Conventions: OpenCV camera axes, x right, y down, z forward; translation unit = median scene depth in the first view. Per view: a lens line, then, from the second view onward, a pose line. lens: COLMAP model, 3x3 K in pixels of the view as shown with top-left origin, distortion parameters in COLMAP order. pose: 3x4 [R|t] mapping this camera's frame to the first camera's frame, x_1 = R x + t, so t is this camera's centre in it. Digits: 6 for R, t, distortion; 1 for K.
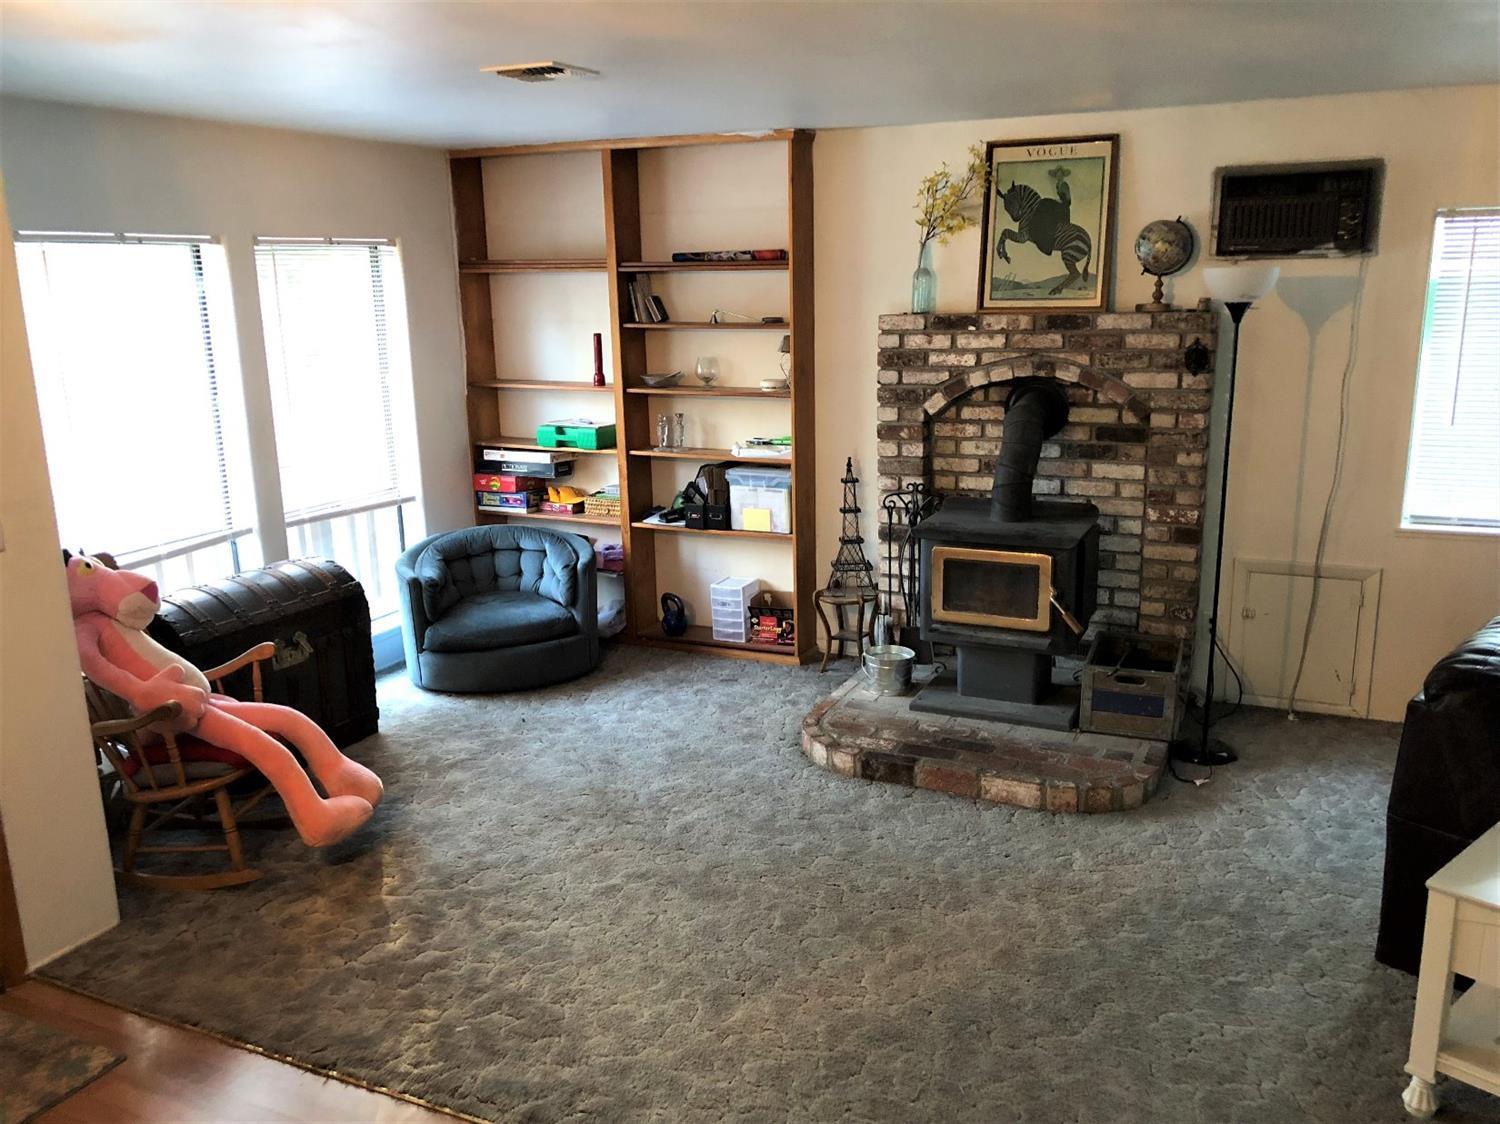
lens RADIAL K [[1218.1, 0, 750.0], [0, 1218.1, 562.0], [0, 0, 1]] dist [0.029564, -0.008728]
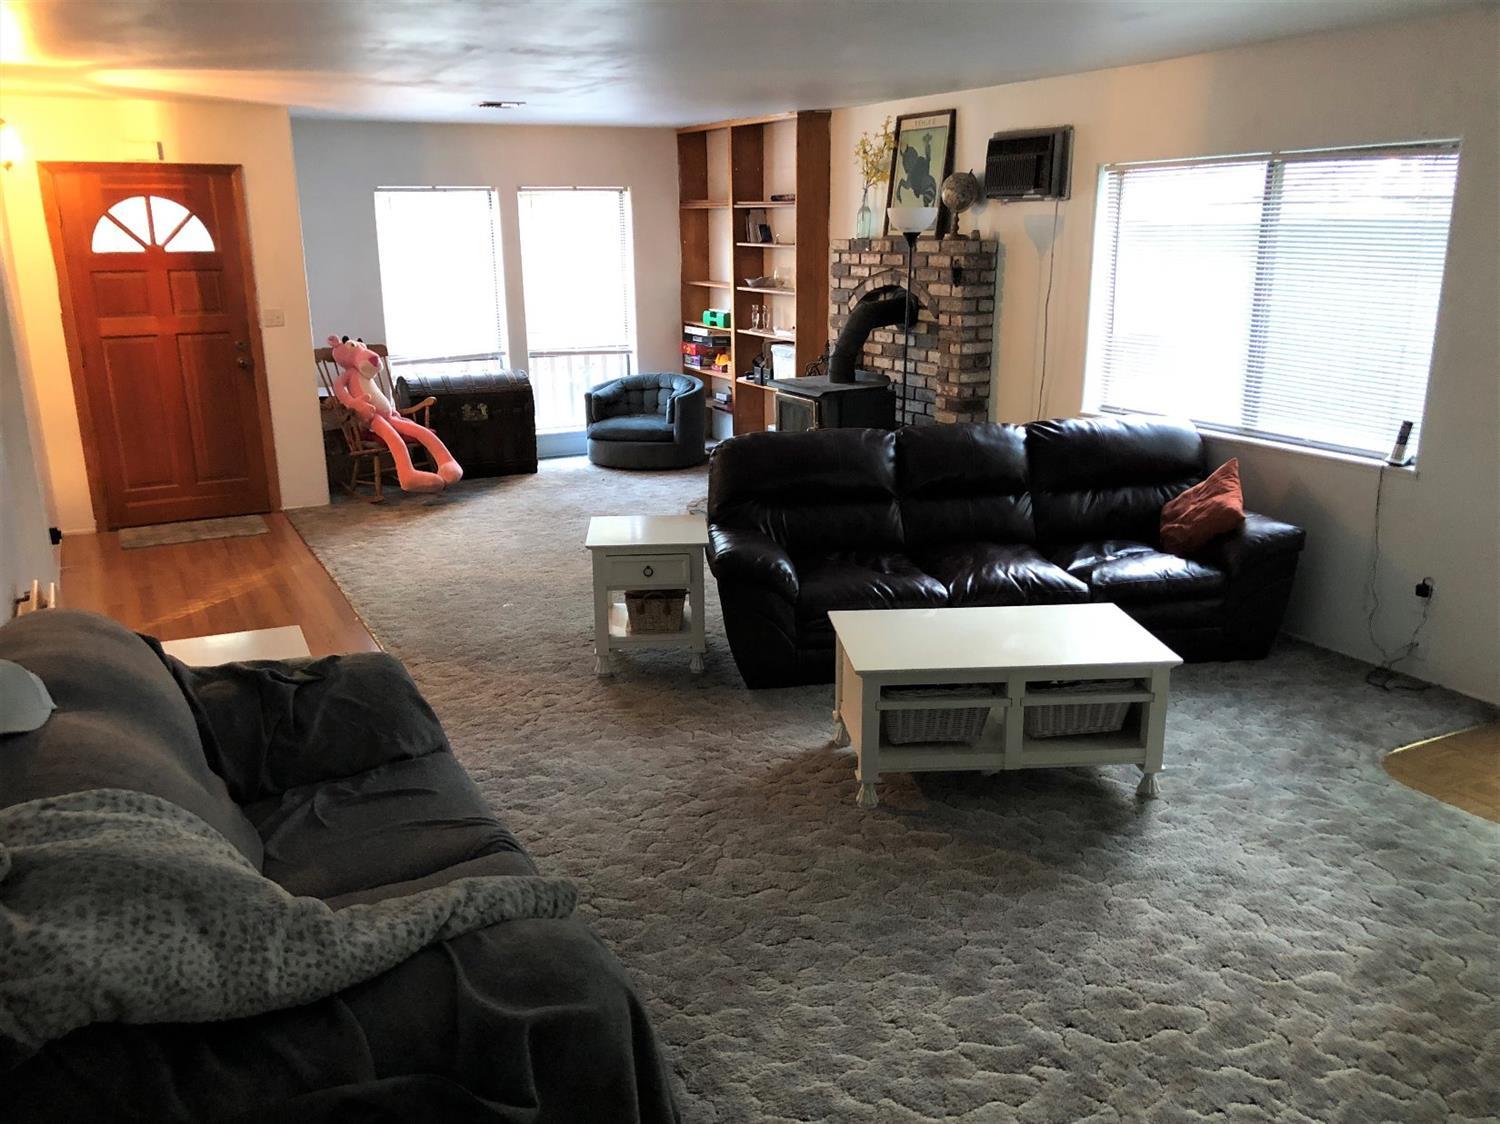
lens RADIAL K [[1218.1, 0, 750.0], [0, 1218.1, 562.0], [0, 0, 1]] dist [0.029564, -0.008728]
pose [[0.799945, 0.173362, -0.574485, 0.972150], [-0.145573, 0.984825, 0.094486, 0.054442], [0.582148, 0.008046, 0.813043, -0.242504]]
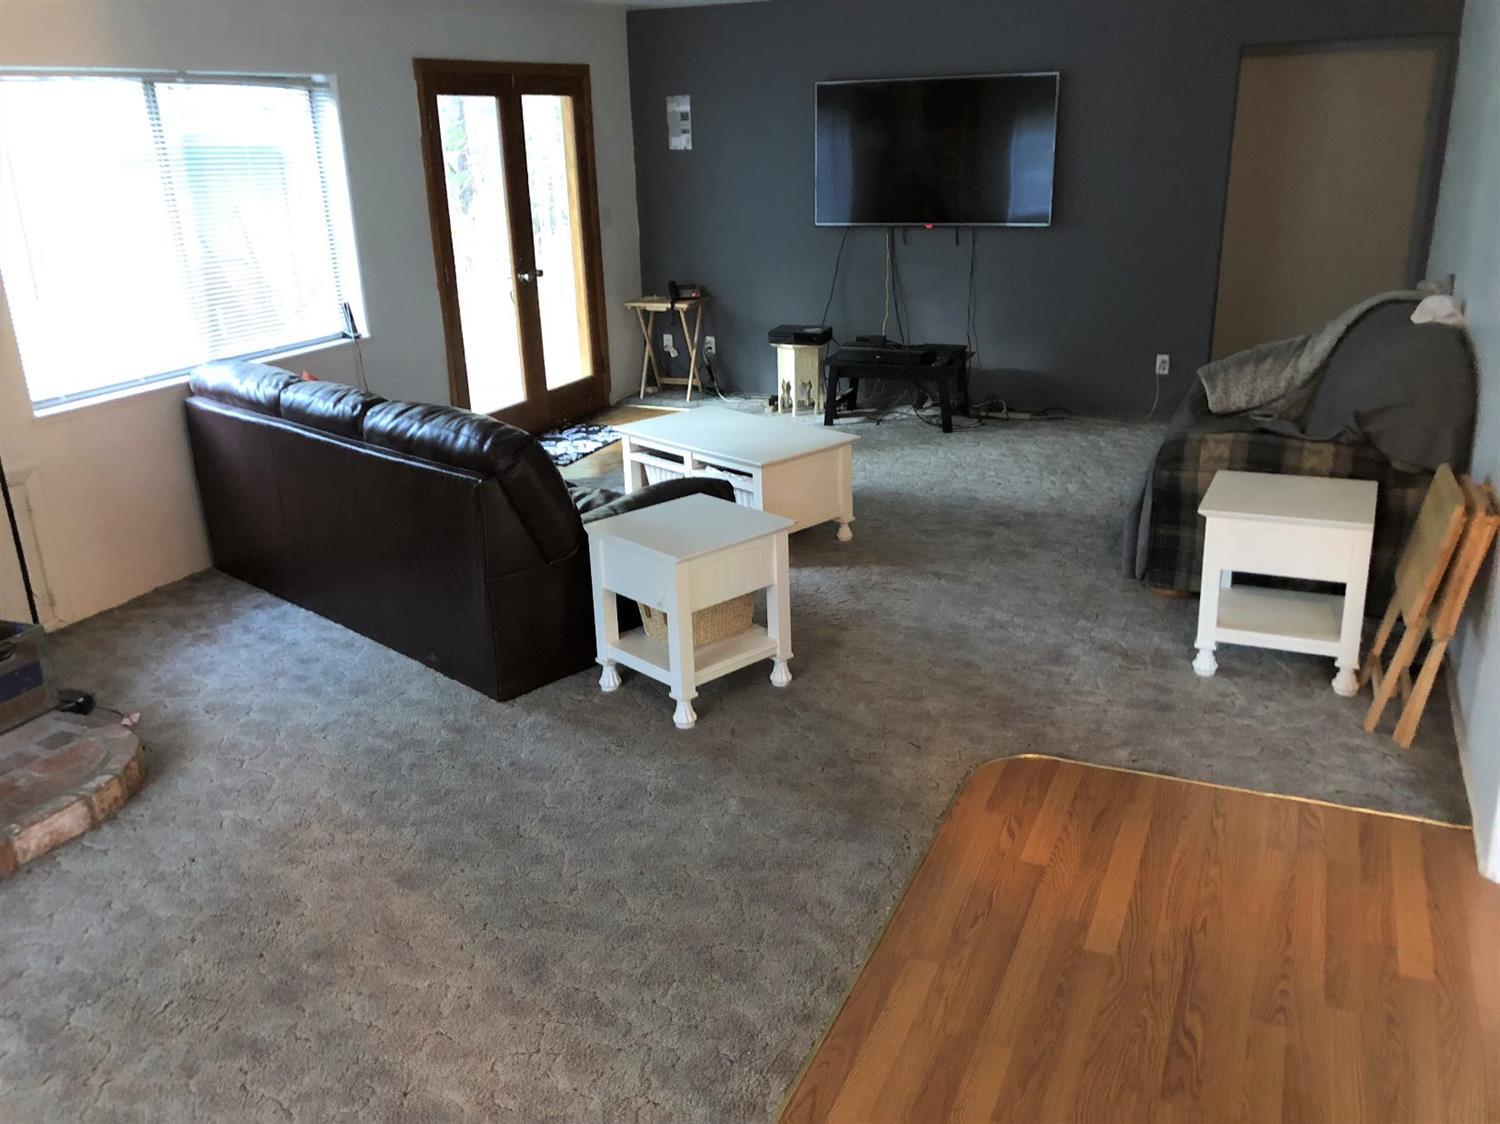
lens RADIAL K [[1218.1, 0, 750.0], [0, 1218.1, 562.0], [0, 0, 1]] dist [0.029564, -0.008728]
pose [[0.000964, -0.318587, 0.947893, -0.366856], [0.264558, 0.914201, 0.306995, -0.065133], [-0.964369, 0.250477, 0.085166, 0.405383]]
